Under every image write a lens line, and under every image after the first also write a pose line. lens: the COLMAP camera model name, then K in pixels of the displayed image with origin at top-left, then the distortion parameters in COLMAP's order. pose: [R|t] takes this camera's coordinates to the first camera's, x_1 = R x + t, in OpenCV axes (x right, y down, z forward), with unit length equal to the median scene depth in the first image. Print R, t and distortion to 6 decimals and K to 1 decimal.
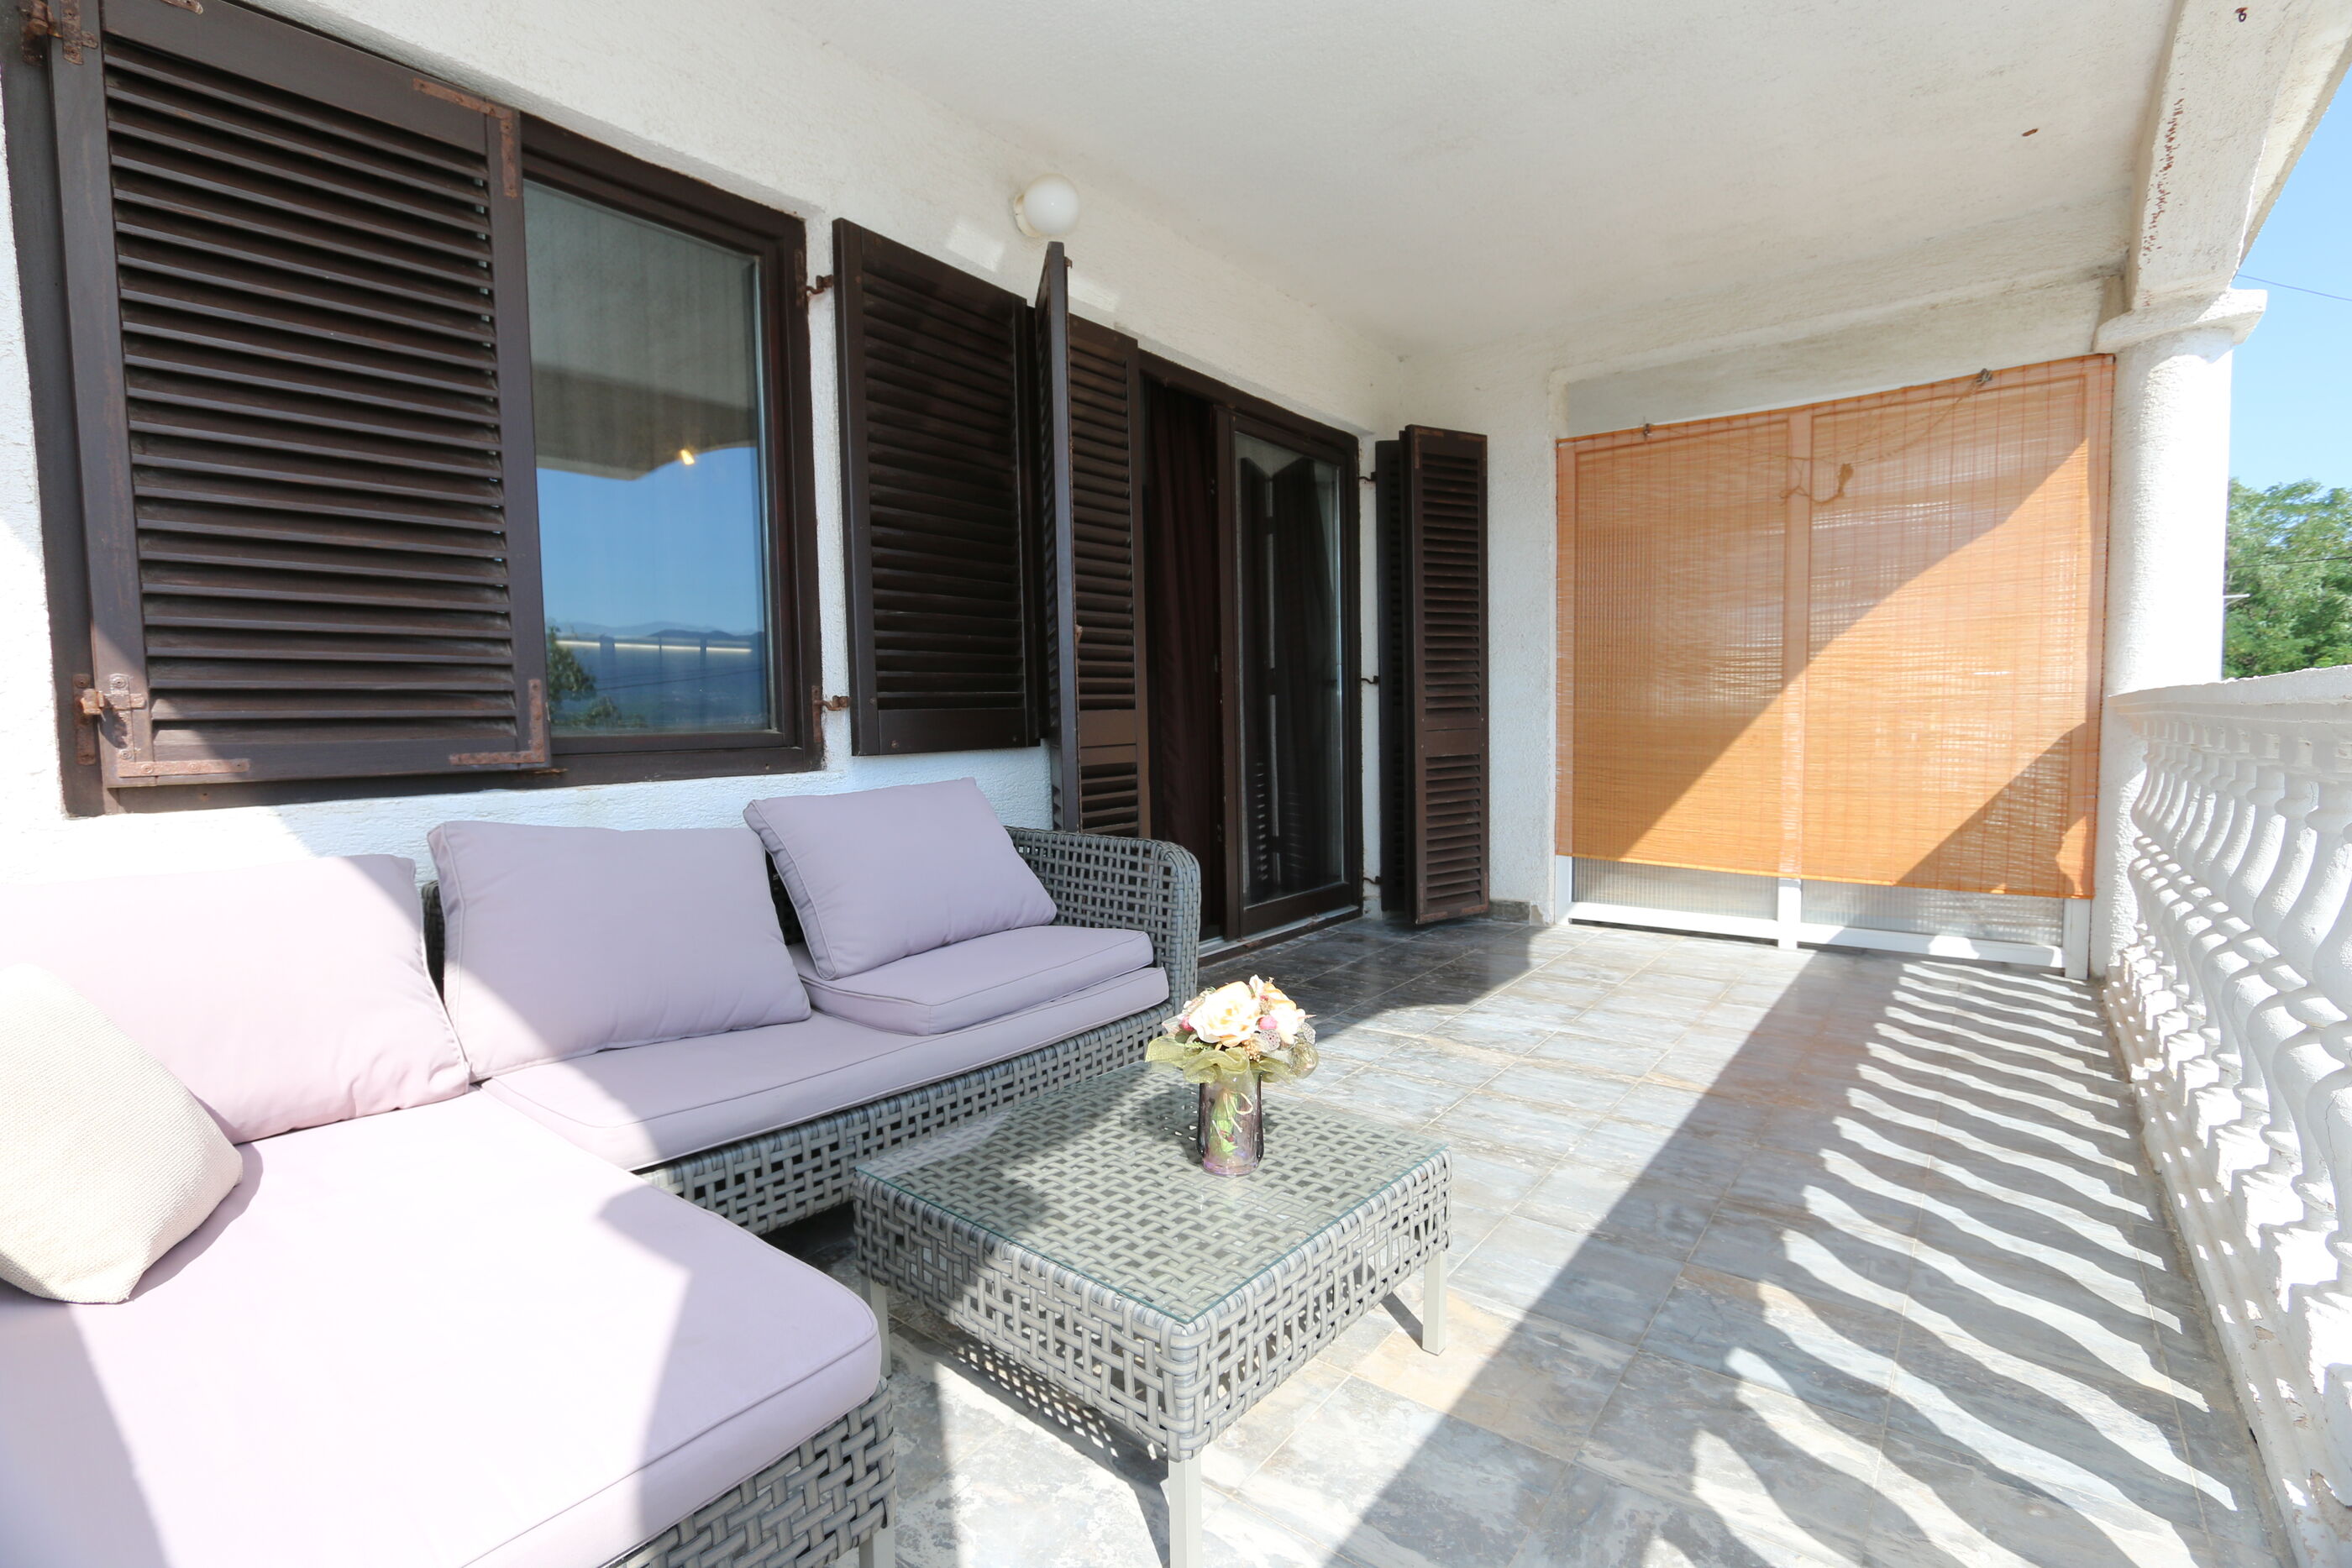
lens RADIAL K [[1081.6, 0, 1176.4], [0, 1081.6, 777.9], [0, 0, 1]] dist [-0.012795, 0.001499]
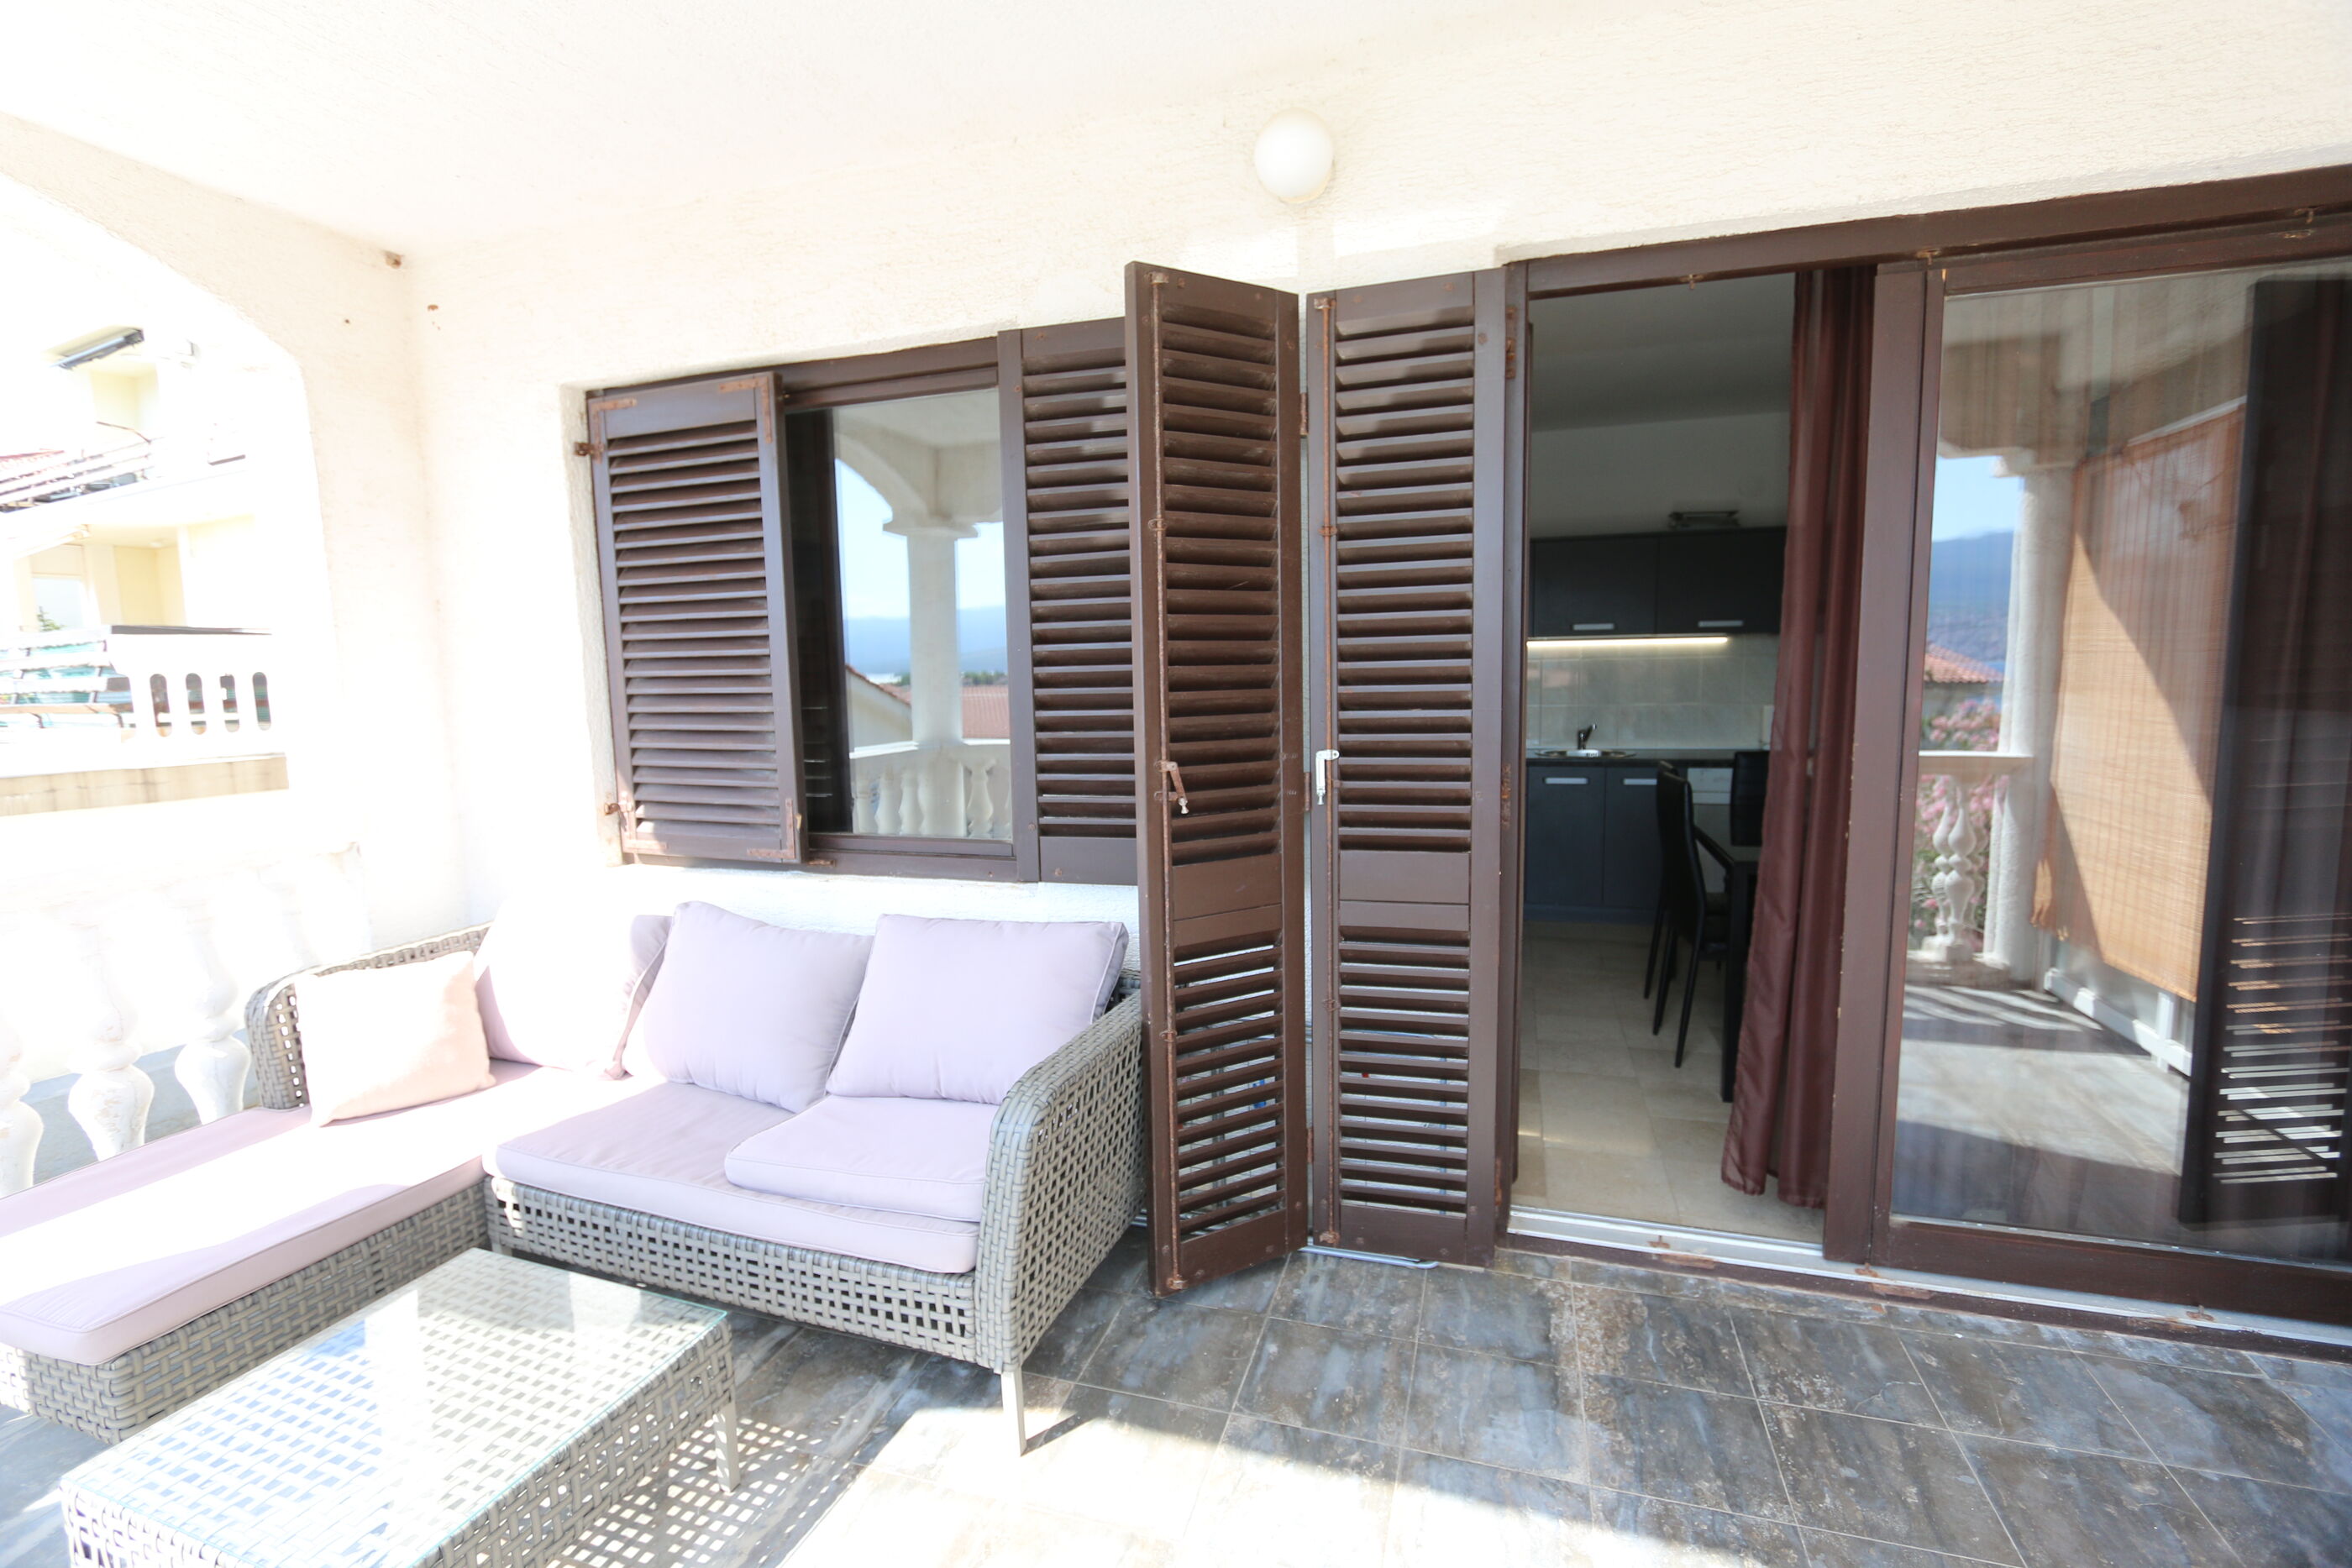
lens RADIAL K [[1081.6, 0, 1215.1], [0, 1081.6, 856.9], [0, 0, 1]] dist [-0.012795, 0.001499]
pose [[0.341949, 0.126486, -0.931167, 0.903562], [-0.056741, 0.991871, 0.113895, -0.210261], [0.938004, 0.013889, 0.346346, 1.072004]]
